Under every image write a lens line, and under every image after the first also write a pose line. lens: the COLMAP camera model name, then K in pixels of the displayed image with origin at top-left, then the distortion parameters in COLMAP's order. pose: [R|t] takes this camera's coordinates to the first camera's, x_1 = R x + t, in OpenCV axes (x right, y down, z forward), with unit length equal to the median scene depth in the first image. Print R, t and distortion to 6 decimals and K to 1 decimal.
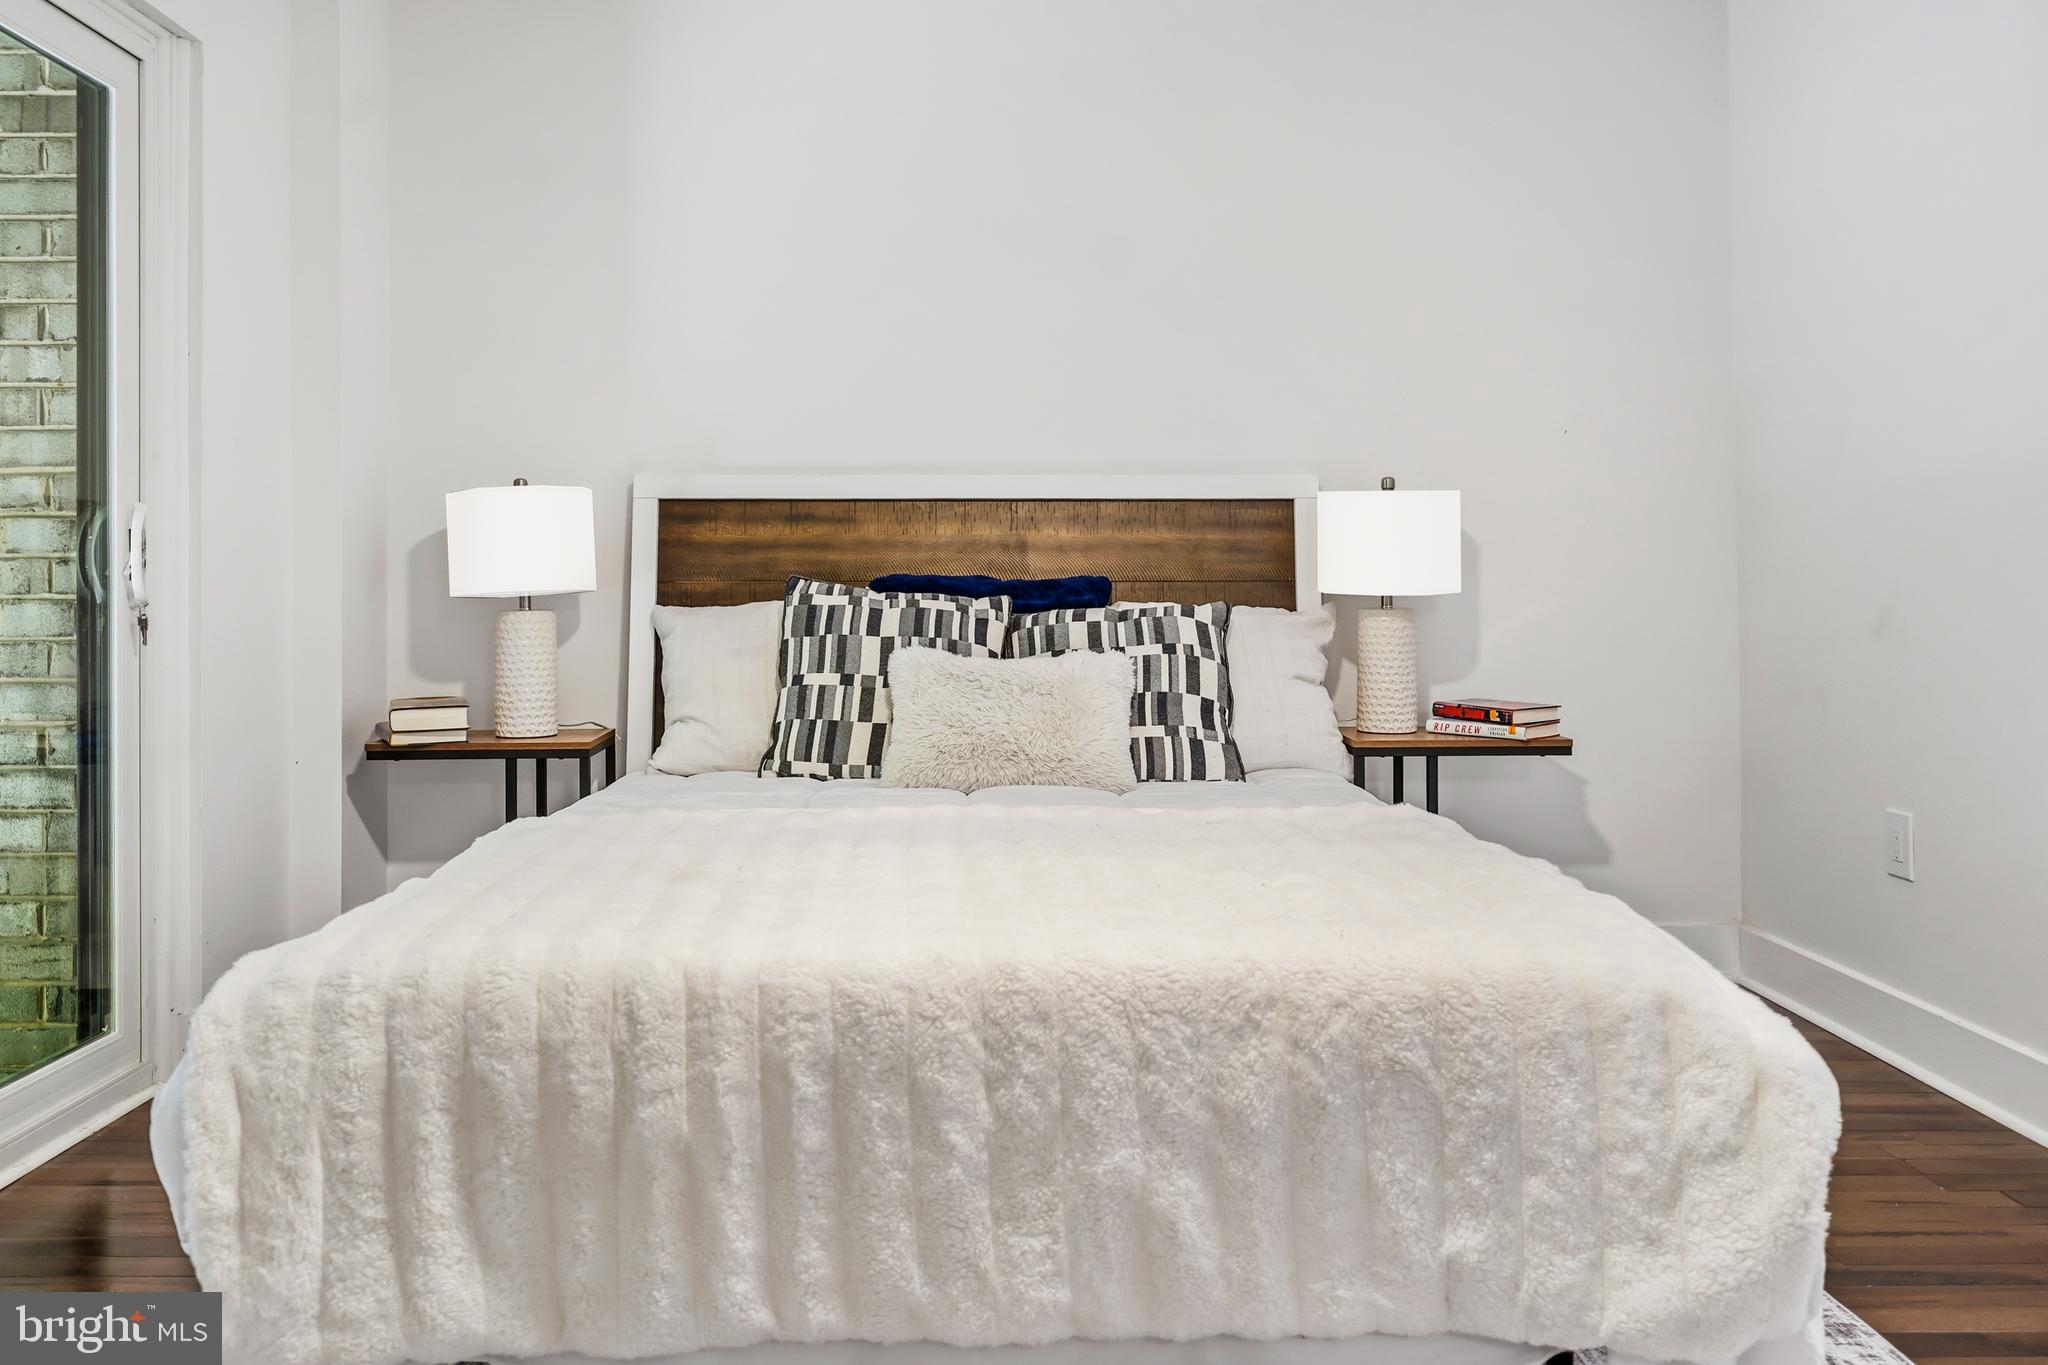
lens RADIAL K [[1631.9, 0, 1058.6], [0, 1631.9, 599.3], [0, 0, 1]] dist [0.008371, -0.003650]
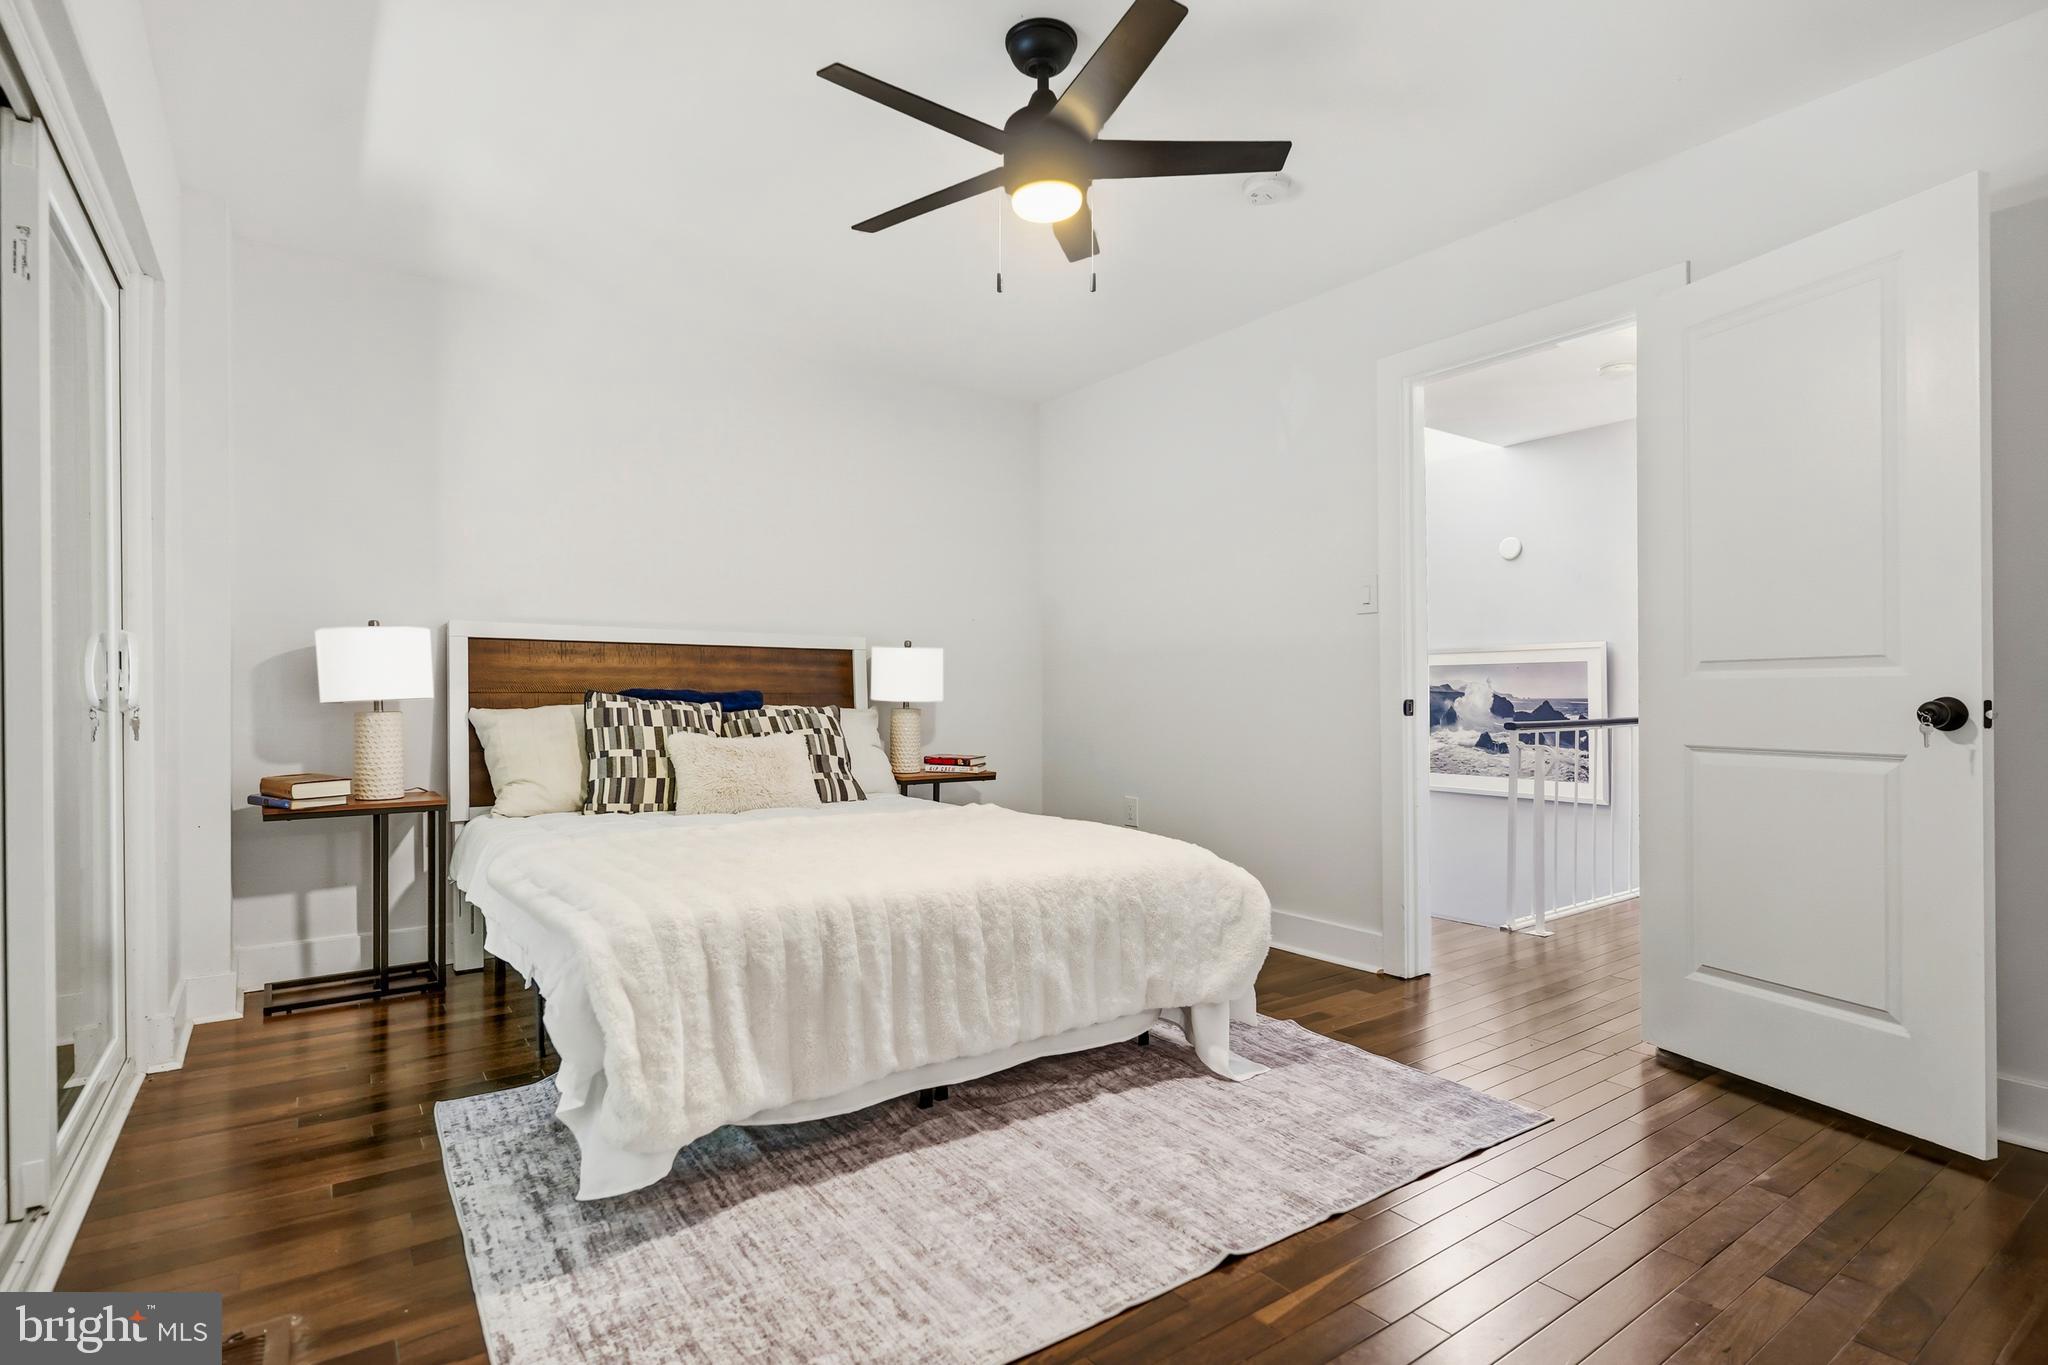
lens RADIAL K [[1009.3, 0, 1019.9], [0, 1009.3, 701.6], [0, 0, 1]] dist [0.002726, -0.001061]
pose [[0.821960, 0.000617, 0.569546, -0.401437], [-0.002892, 0.999991, 0.003089, -0.007307], [-0.569539, -0.004186, 0.821954, -0.064910]]
